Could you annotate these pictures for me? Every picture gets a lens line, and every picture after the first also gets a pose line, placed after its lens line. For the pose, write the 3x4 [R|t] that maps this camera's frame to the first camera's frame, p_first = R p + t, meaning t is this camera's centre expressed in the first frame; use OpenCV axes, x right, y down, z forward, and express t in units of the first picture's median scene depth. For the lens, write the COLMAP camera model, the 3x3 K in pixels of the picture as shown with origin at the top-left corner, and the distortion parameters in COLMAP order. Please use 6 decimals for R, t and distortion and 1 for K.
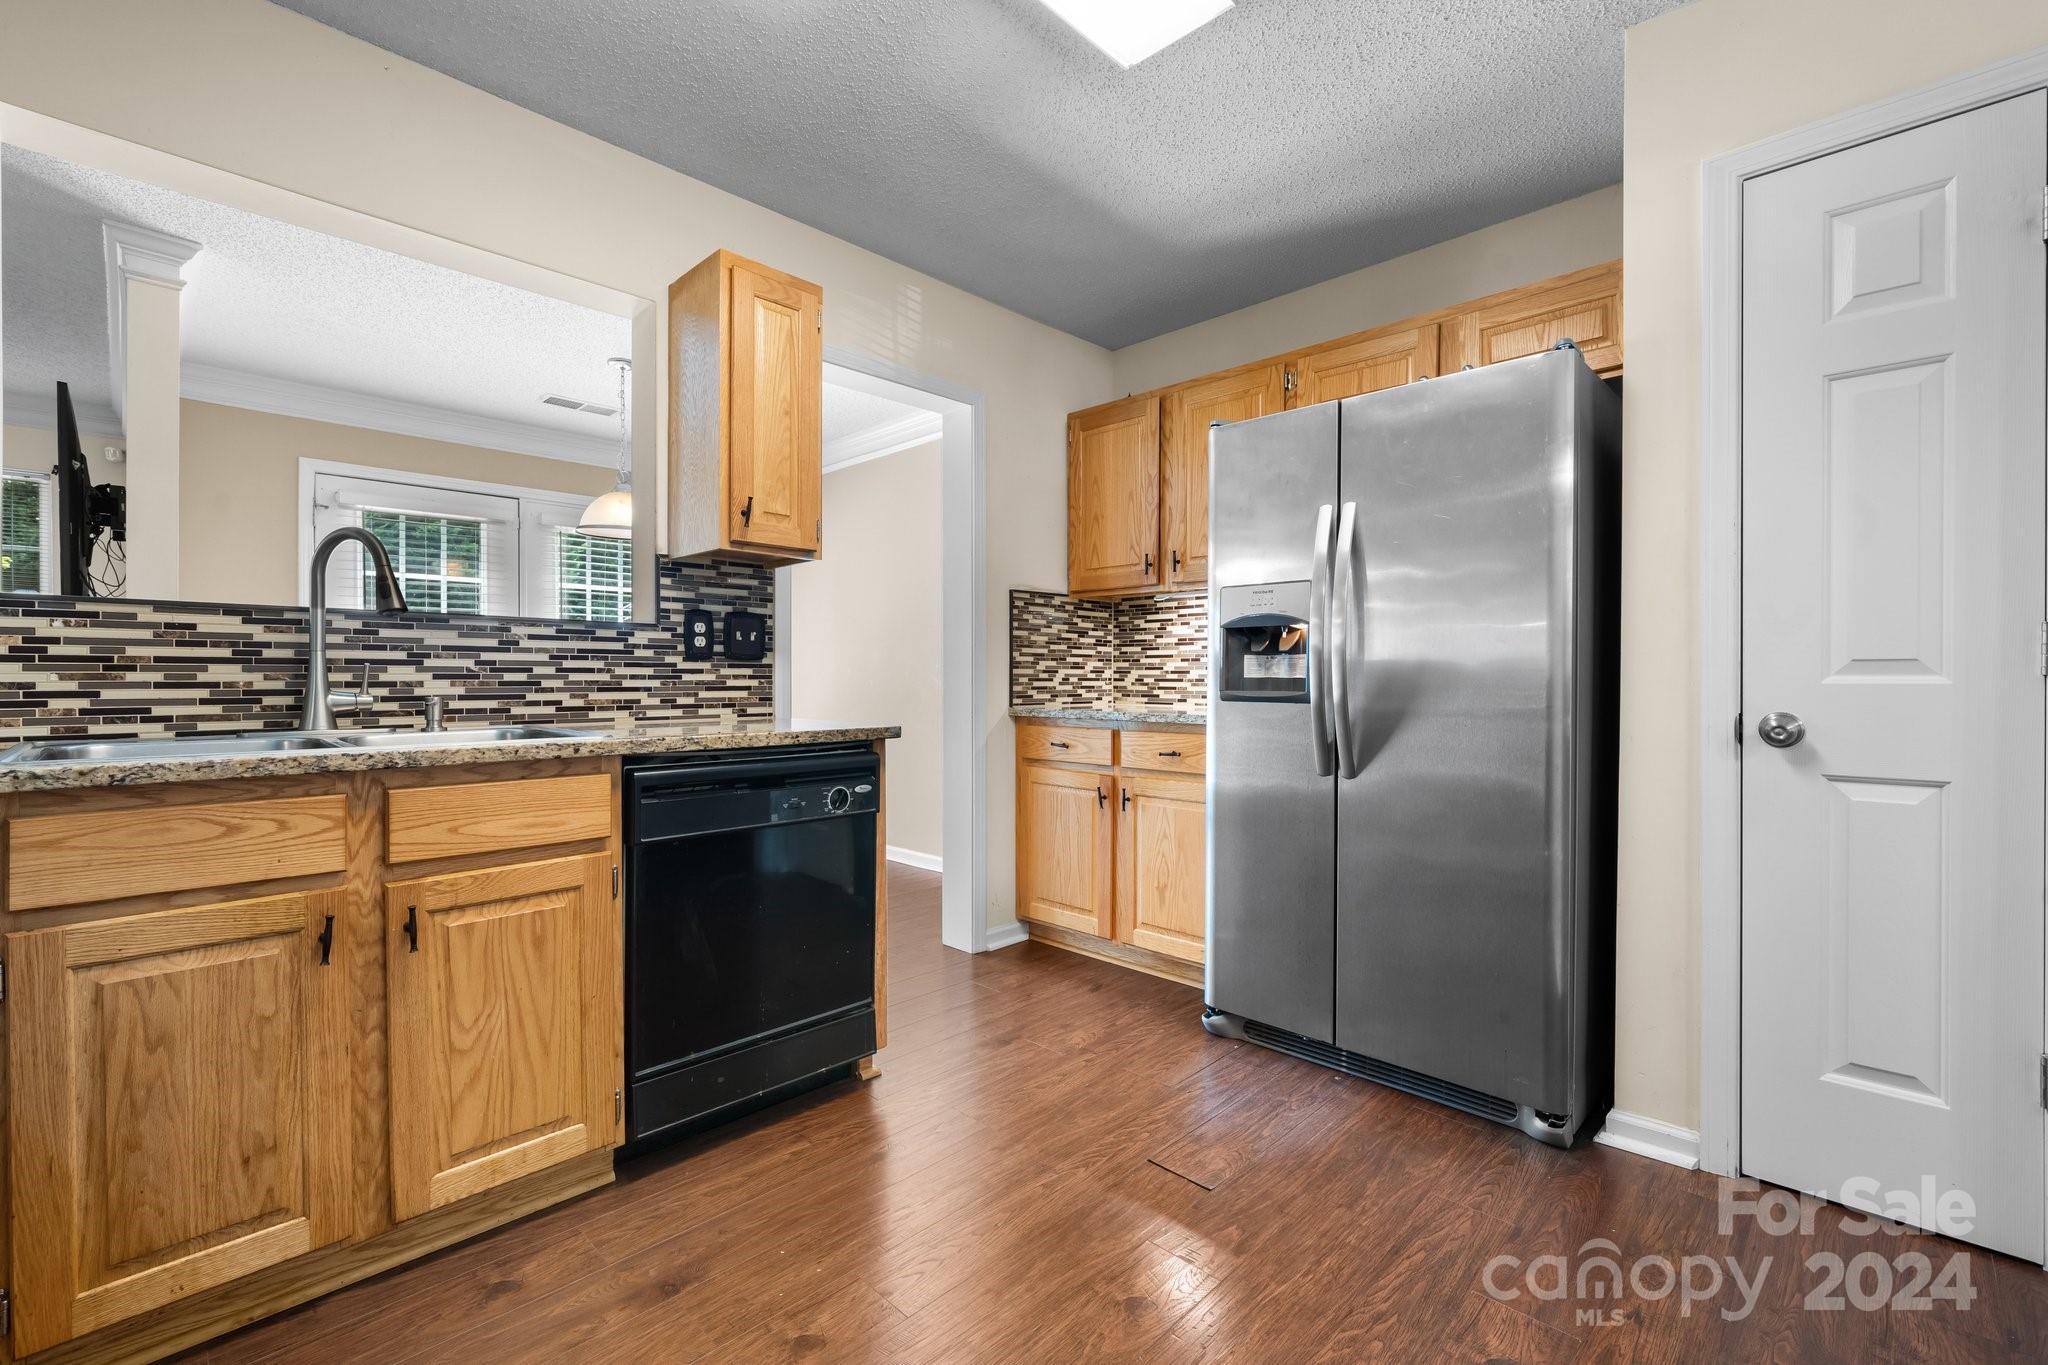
lens RADIAL K [[872.0, 0, 1024.0], [0, 872.0, 682.5], [0, 0, 1]] dist [-0.001913, -0.000140]
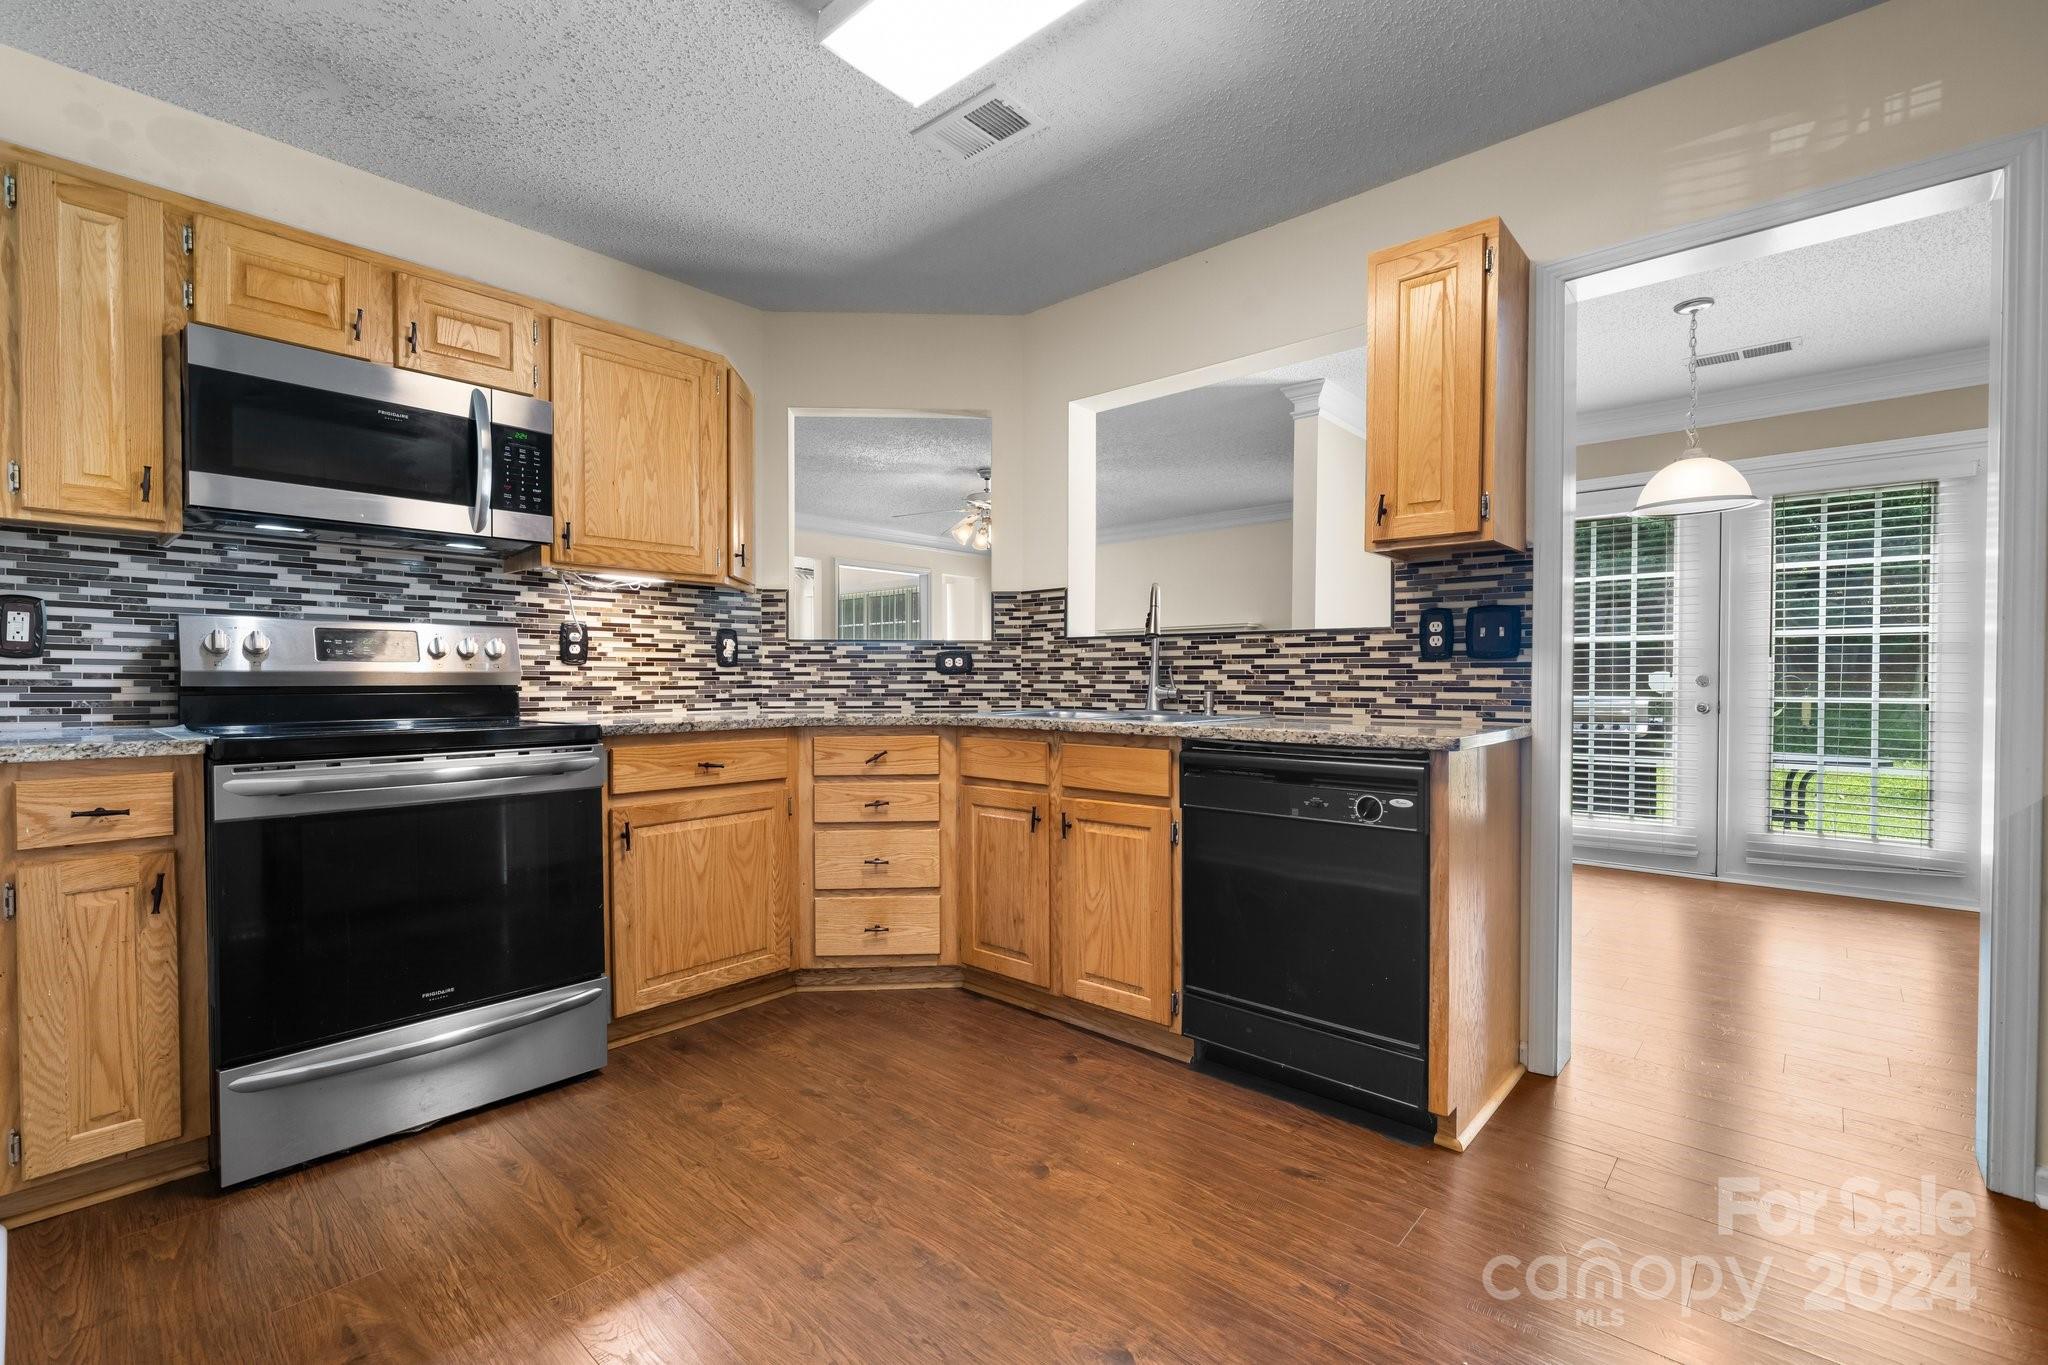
lens RADIAL K [[895.9, 0, 1014.4], [0, 895.9, 694.7], [0, 0, 1]] dist [-0.001012, -0.000088]
pose [[0.038848, 0.019929, -0.999046, 0.718841], [-0.005201, 0.999792, 0.019741, -0.005030], [0.999232, 0.004429, 0.038944, 0.576480]]
